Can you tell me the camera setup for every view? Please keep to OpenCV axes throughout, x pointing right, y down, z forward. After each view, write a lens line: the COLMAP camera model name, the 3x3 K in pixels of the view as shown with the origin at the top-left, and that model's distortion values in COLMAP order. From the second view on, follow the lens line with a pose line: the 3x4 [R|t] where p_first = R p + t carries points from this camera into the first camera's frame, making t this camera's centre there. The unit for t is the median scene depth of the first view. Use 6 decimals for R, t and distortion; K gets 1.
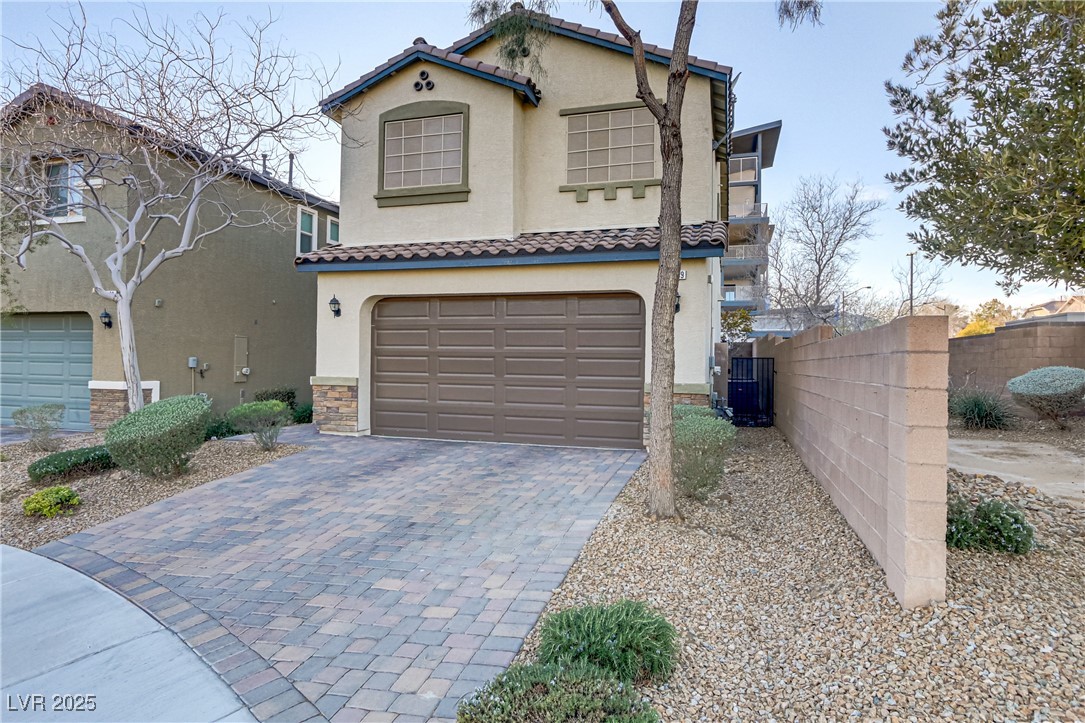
lens RADIAL K [[630.5, 0, 538.2], [0, 630.5, 357.2], [0, 0, 1]] dist [-0.012626, 0.000561]
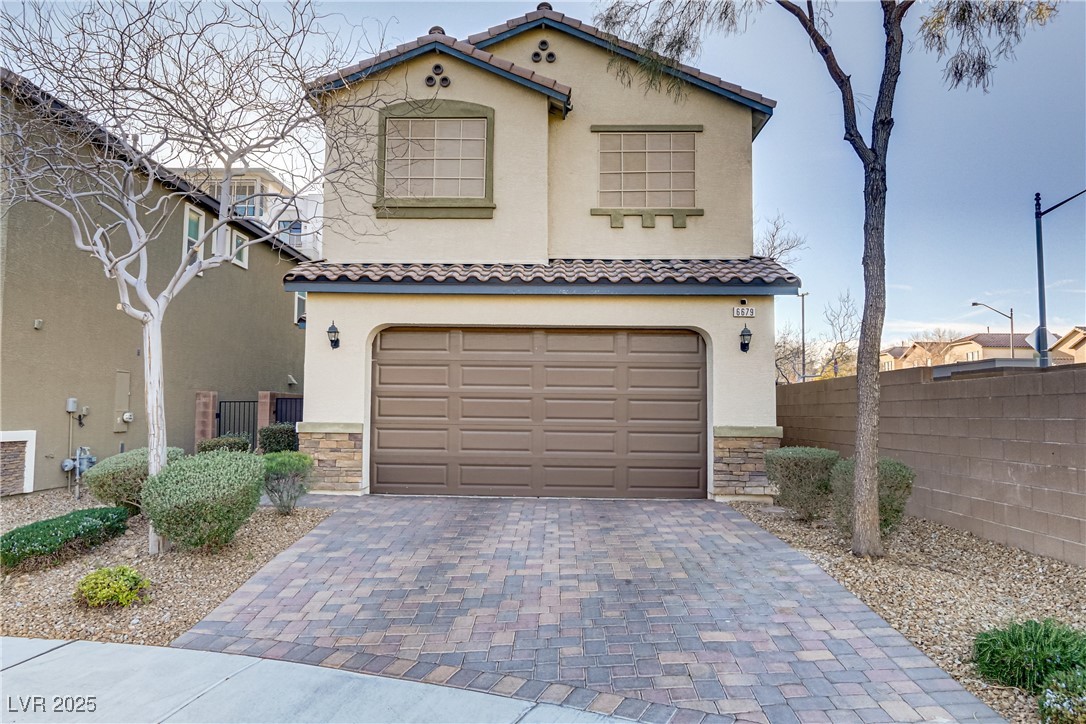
lens RADIAL K [[762.6, 0, 538.2], [0, 762.6, 362.8], [0, 0, 1]] dist [-0.006985, -0.001732]
pose [[0.963939, 0.016483, 0.265614, -0.324684], [-0.002062, 0.998513, -0.054479, 0.007554], [-0.266117, 0.051967, 0.962539, -0.015227]]
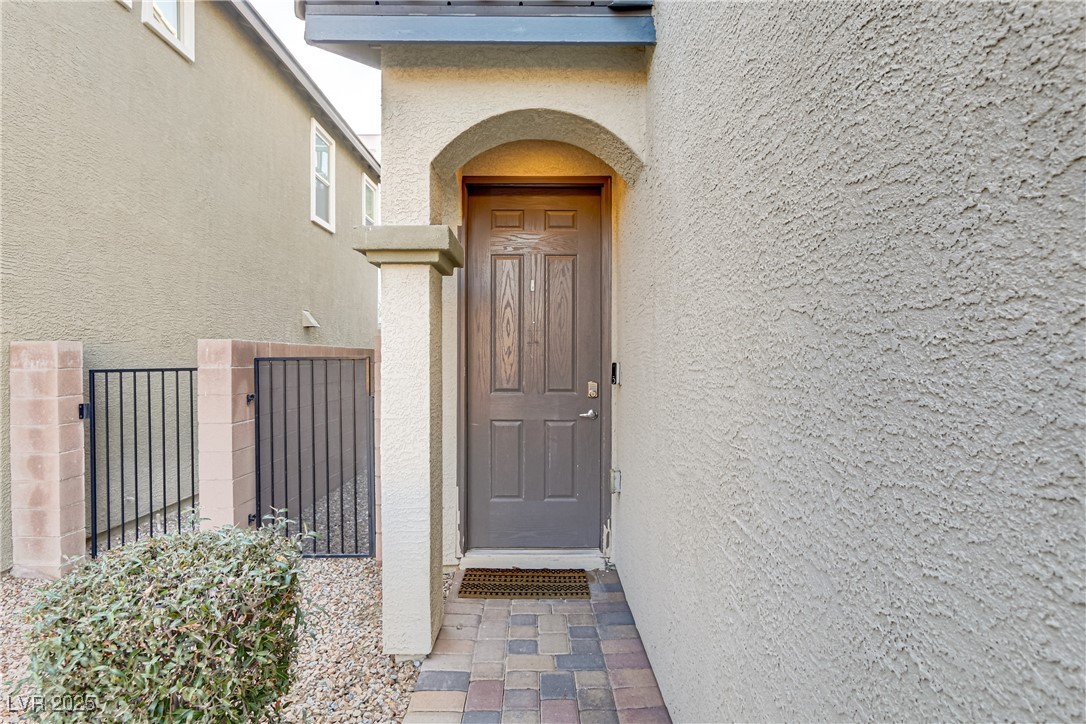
lens RADIAL K [[631.1, 0, 540.2], [0, 631.1, 364.3], [0, 0, 1]] dist [-0.012626, 0.000561]
pose [[0.957541, -0.009990, 0.288126, -0.361039], [0.006476, 0.999893, 0.013147, -0.004497], [-0.288226, -0.010722, 0.957502, 1.136139]]
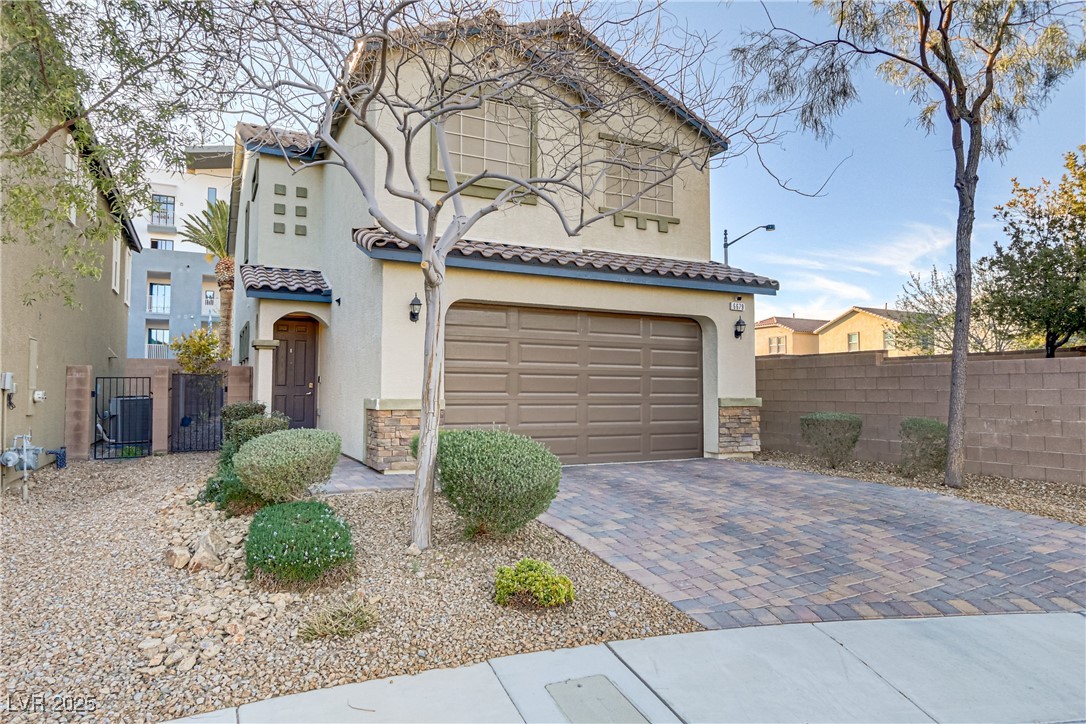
lens RADIAL K [[669.7, 0, 545.6], [0, 669.7, 363.3], [0, 0, 1]] dist [-0.009659, 0.003683]
pose [[0.723039, 0.021548, 0.690472, -0.767219], [-0.001680, 0.999565, -0.029434, 0.011575], [-0.690806, 0.020122, 0.722760, 0.288282]]
